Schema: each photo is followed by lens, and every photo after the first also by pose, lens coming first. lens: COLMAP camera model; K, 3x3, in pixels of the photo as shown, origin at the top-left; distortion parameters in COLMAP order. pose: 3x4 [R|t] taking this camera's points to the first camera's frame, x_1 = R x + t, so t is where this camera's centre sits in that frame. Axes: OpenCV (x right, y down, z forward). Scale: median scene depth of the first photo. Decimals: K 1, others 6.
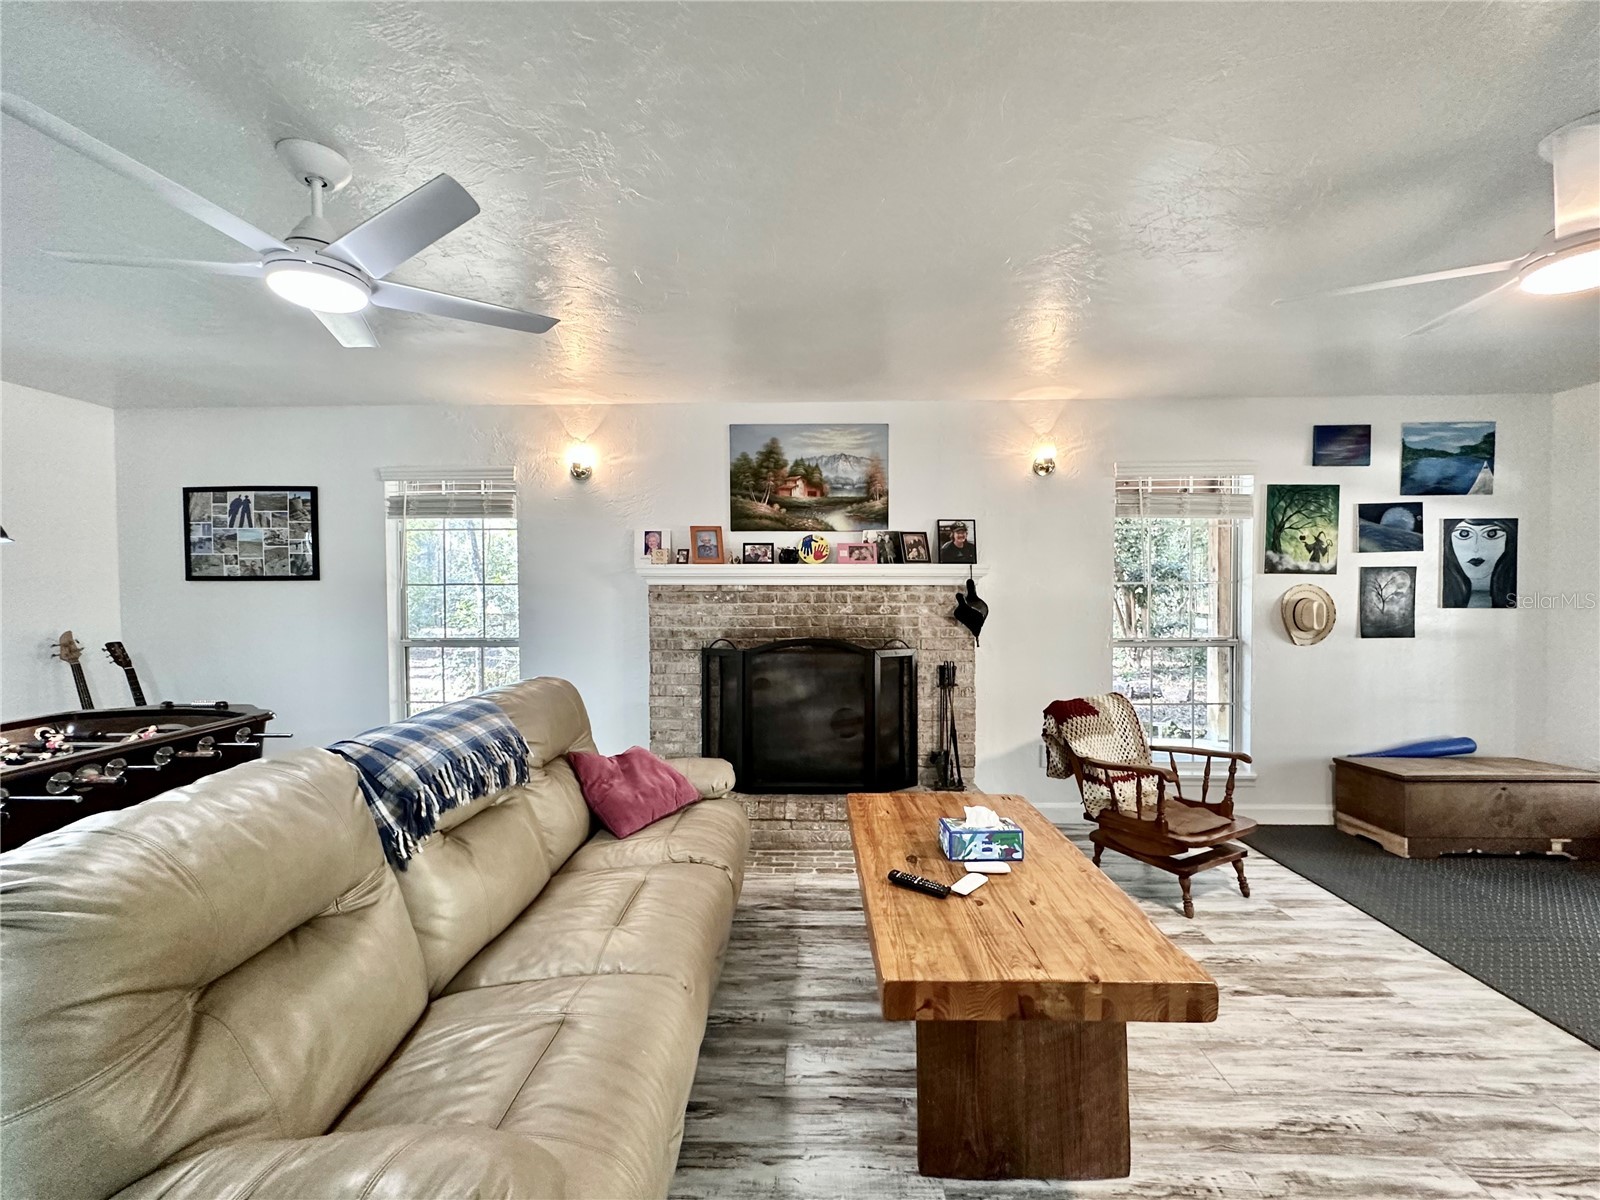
lens RADIAL K [[645.9, 0, 800.0], [0, 645.9, 600.0], [0, 0, 1]] dist [-0.000951, -0.000039]
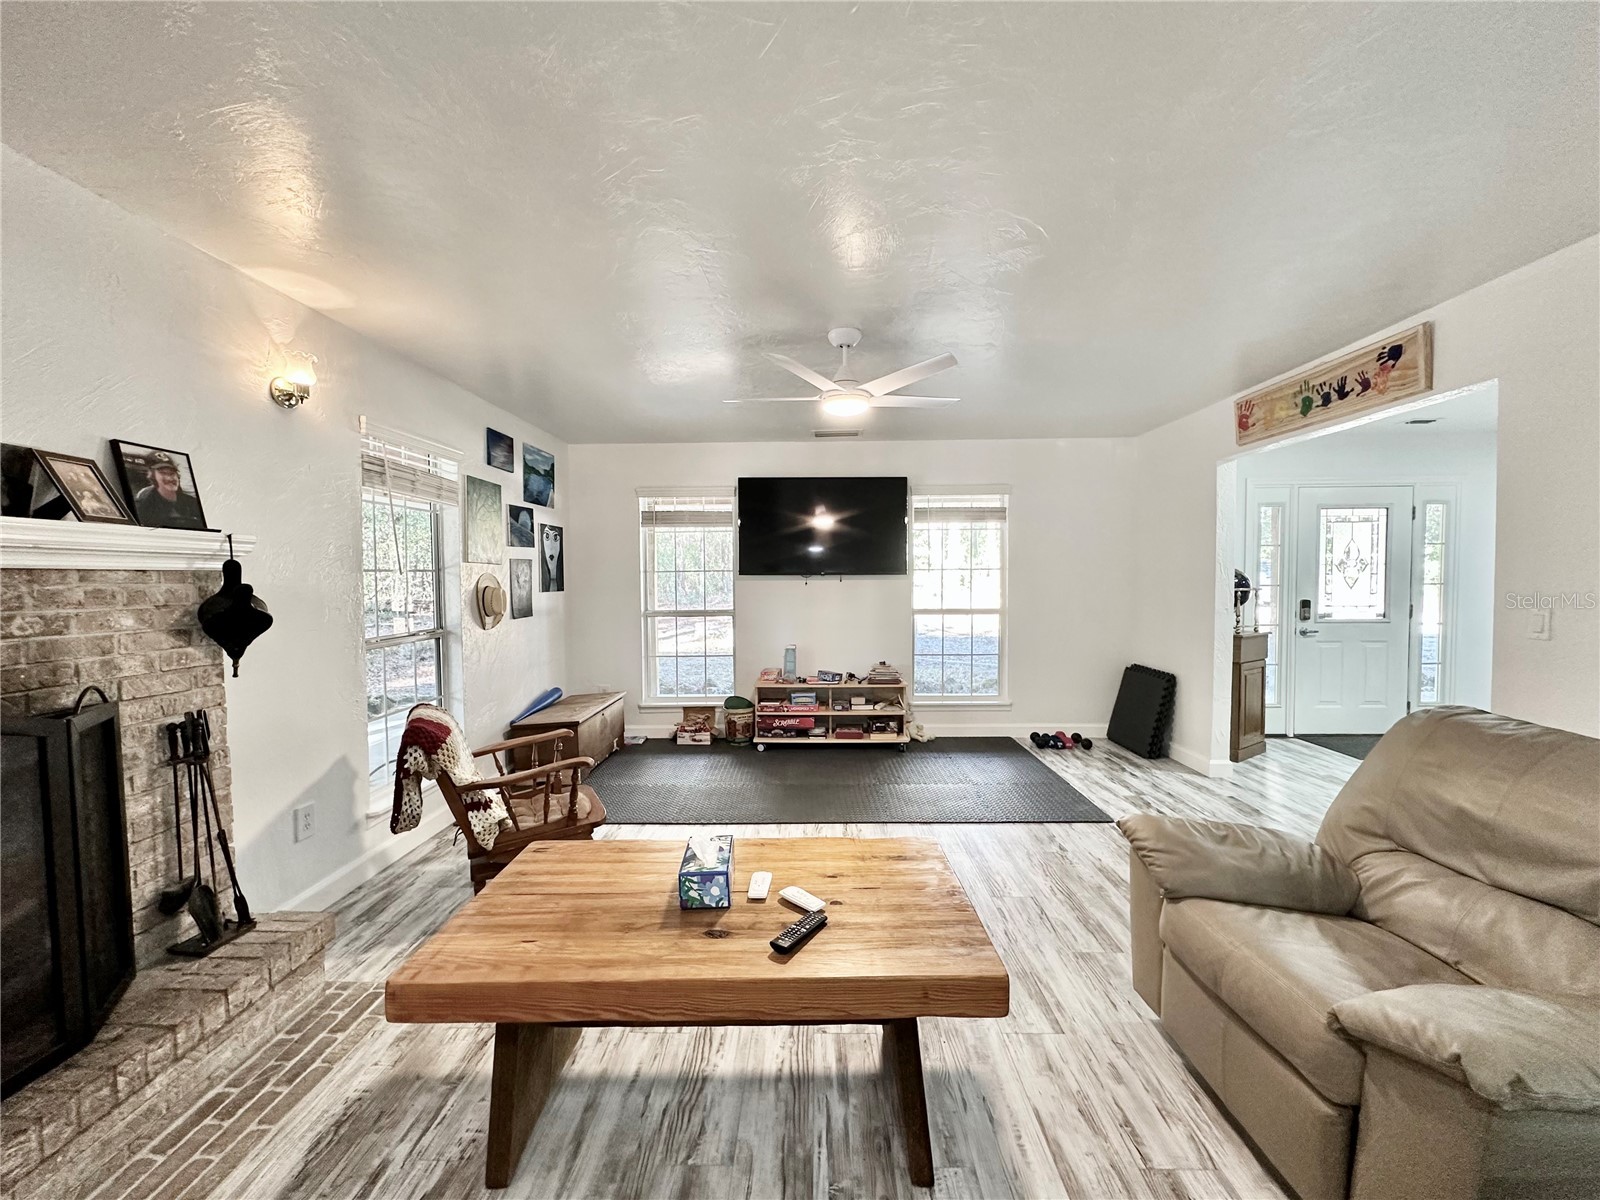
lens RADIAL K [[641.0, 0, 805.0], [0, 641.0, 594.0], [0, 0, 1]] dist [0.001405, 0.000192]
pose [[-0.007594, -0.026548, 0.999619, -0.297280], [0.028589, 0.999233, 0.026755, -0.002760], [-0.999562, 0.028782, -0.006830, 0.478123]]
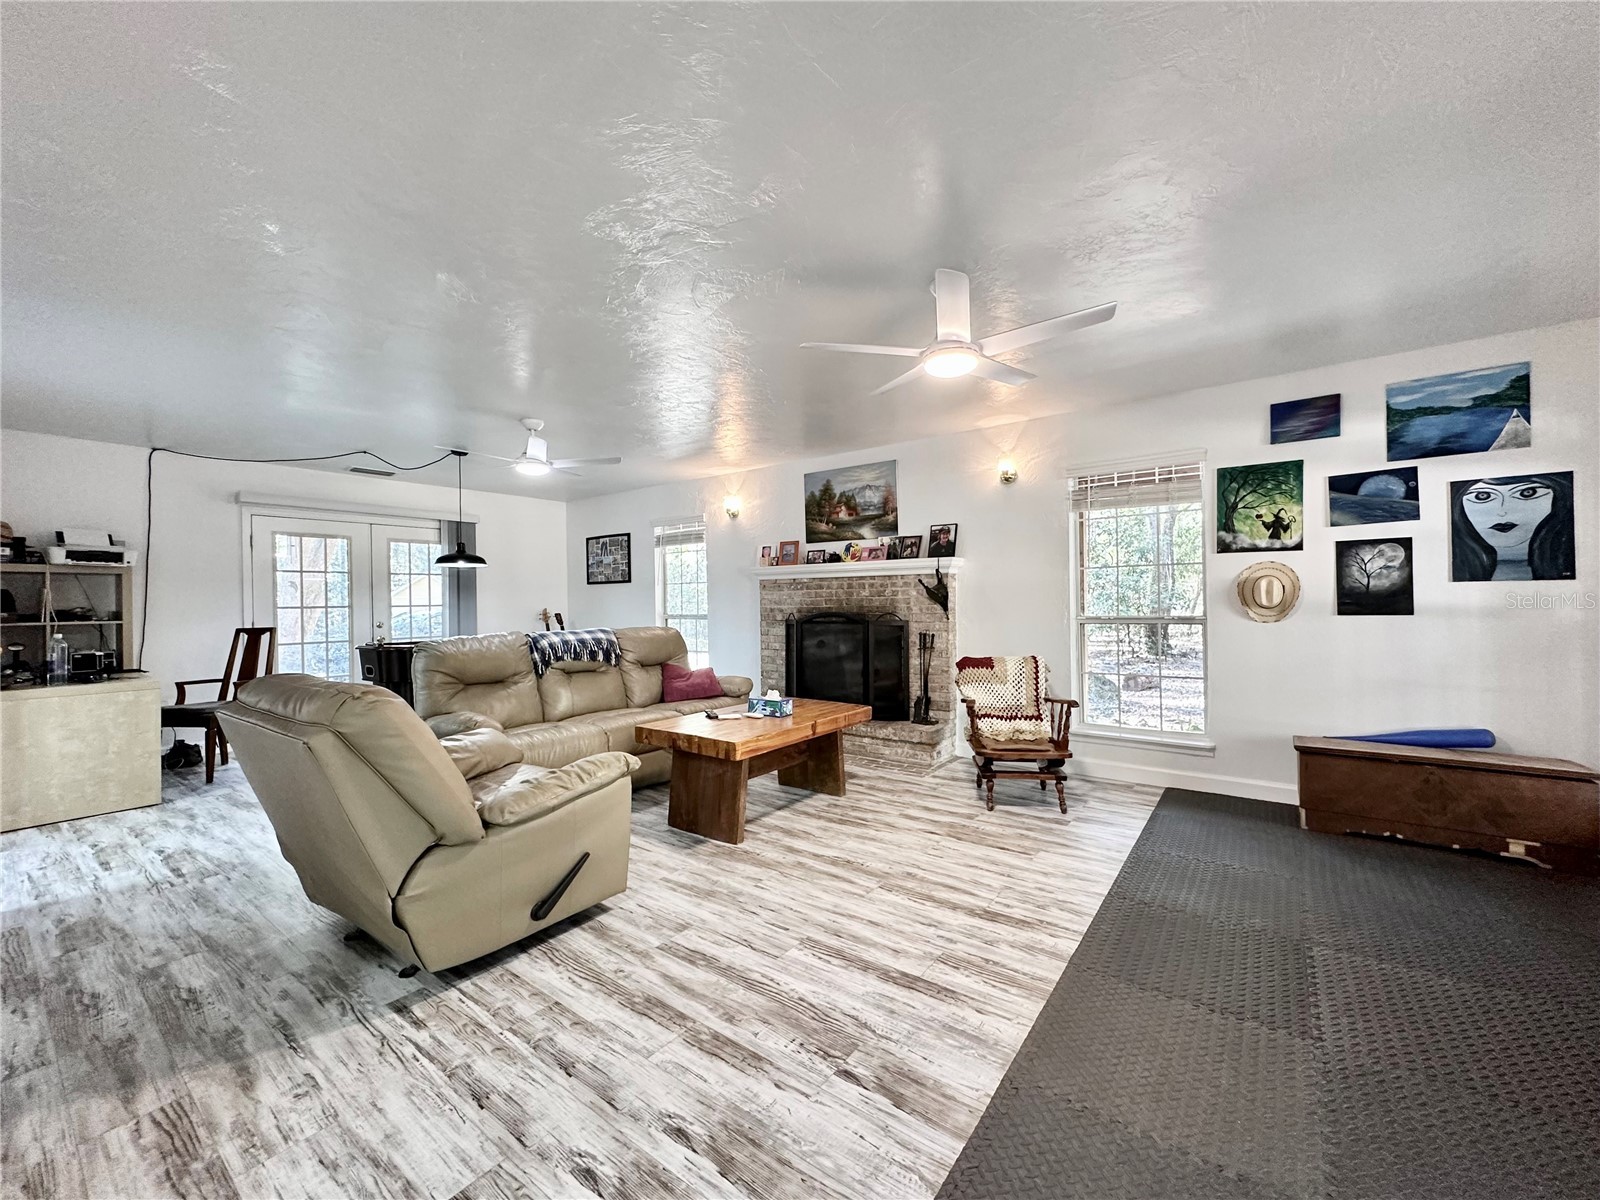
lens RADIAL K [[639.0, 0, 802.2], [0, 639.0, 601.7], [0, 0, 1]] dist [0.000568, -0.000189]
pose [[0.814713, -0.007195, -0.579820, 0.774710], [-0.001791, 0.999887, -0.014923, 0.054599], [0.579862, 0.013197, 0.814608, -0.237053]]
